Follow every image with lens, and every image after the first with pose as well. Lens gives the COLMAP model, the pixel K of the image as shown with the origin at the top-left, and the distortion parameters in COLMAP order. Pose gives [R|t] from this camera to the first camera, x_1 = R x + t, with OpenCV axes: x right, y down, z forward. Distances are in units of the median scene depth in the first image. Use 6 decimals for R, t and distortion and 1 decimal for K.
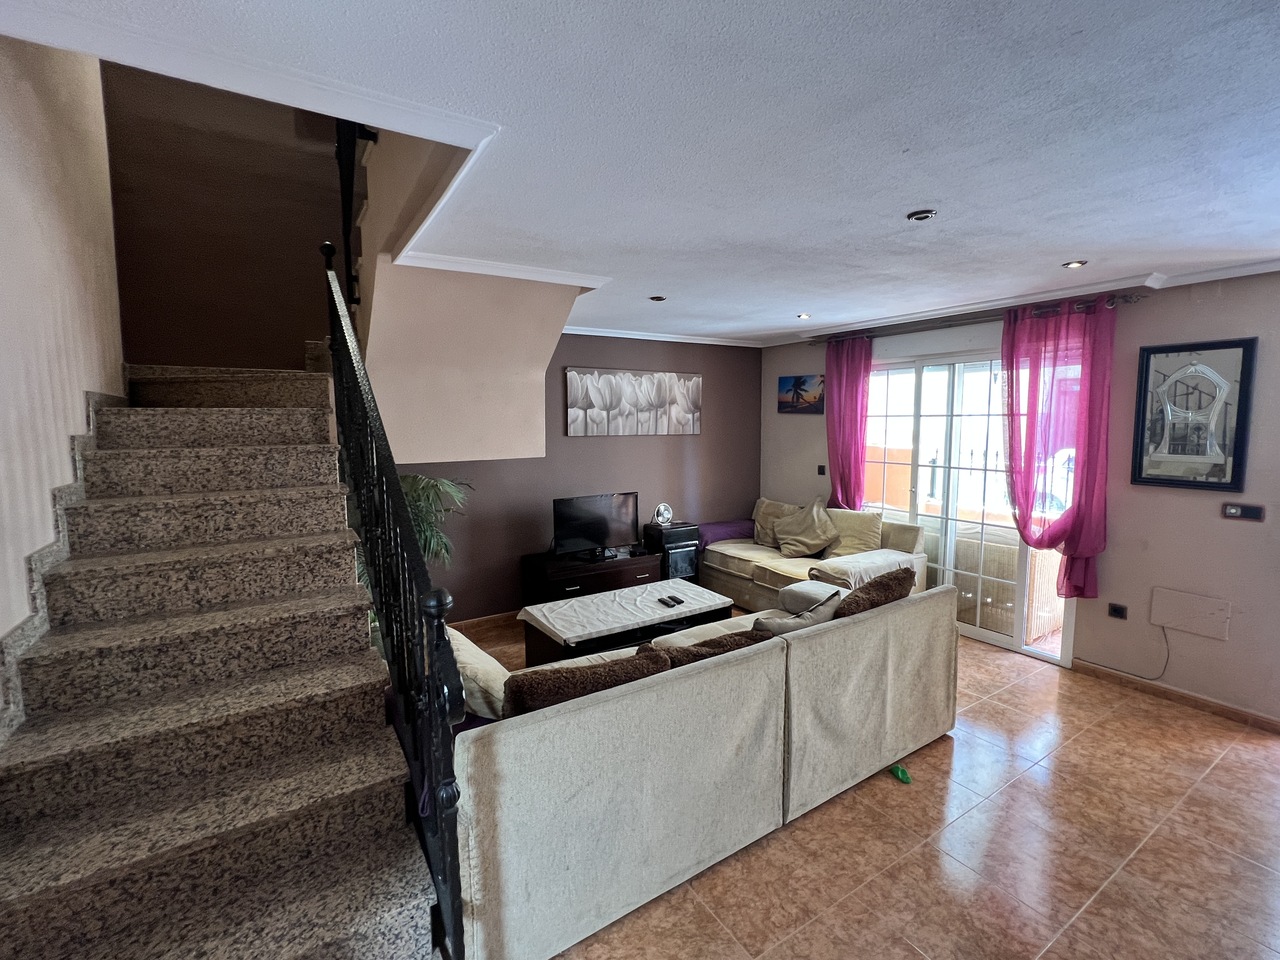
lens RADIAL K [[566.2, 0, 633.3], [0, 566.2, 477.5], [0, 0, 1]] dist [-0.000549, 0.000030]
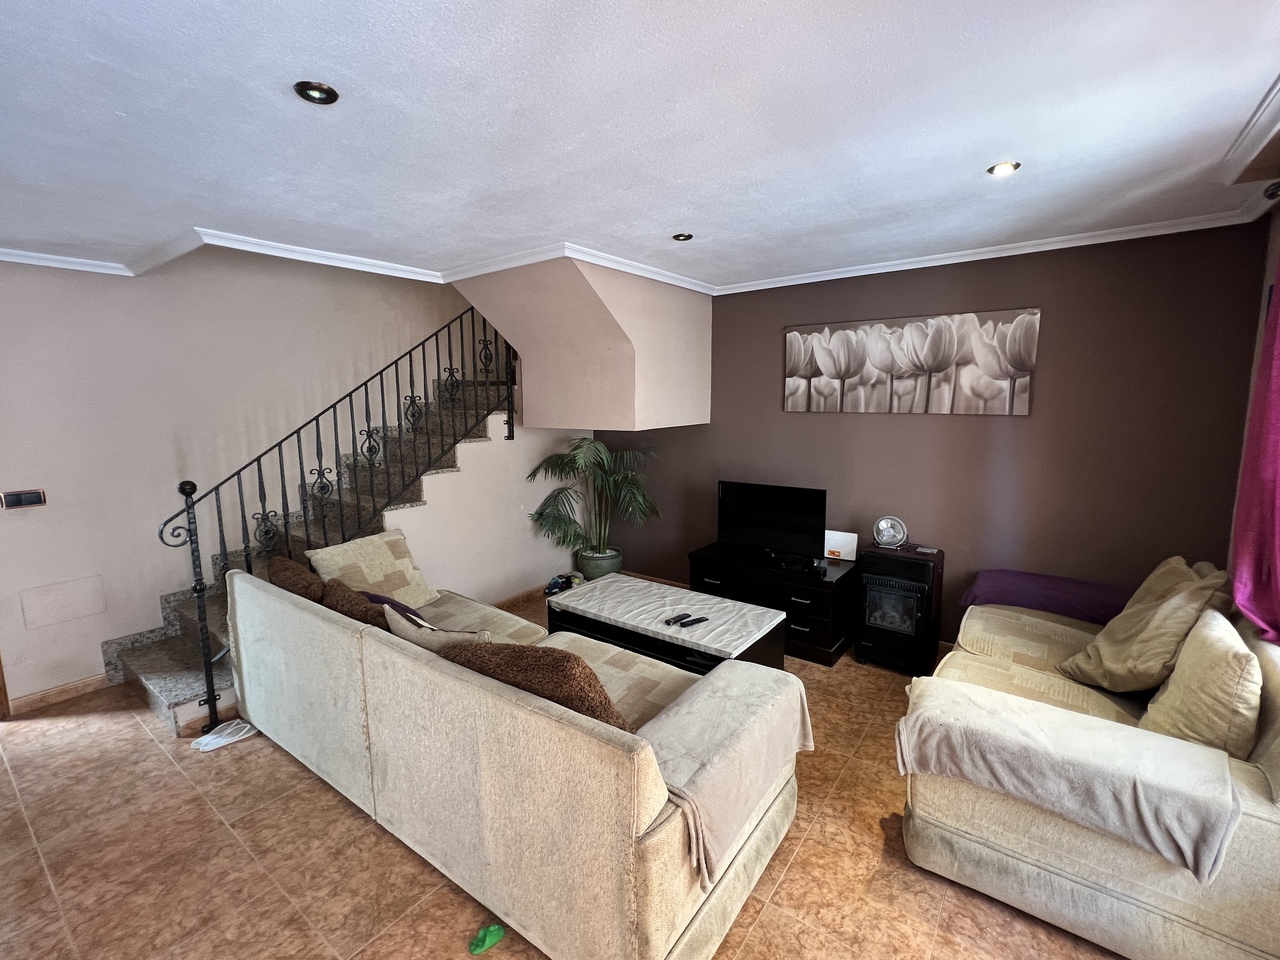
lens RADIAL K [[566.2, 0, 633.3], [0, 566.2, 477.4], [0, 0, 1]] dist [-0.000549, 0.000030]
pose [[0.362148, 0.135750, -0.922183, 0.555460], [-0.088341, 0.989884, 0.111023, -0.047114], [0.927925, 0.041260, 0.370477, 0.465103]]
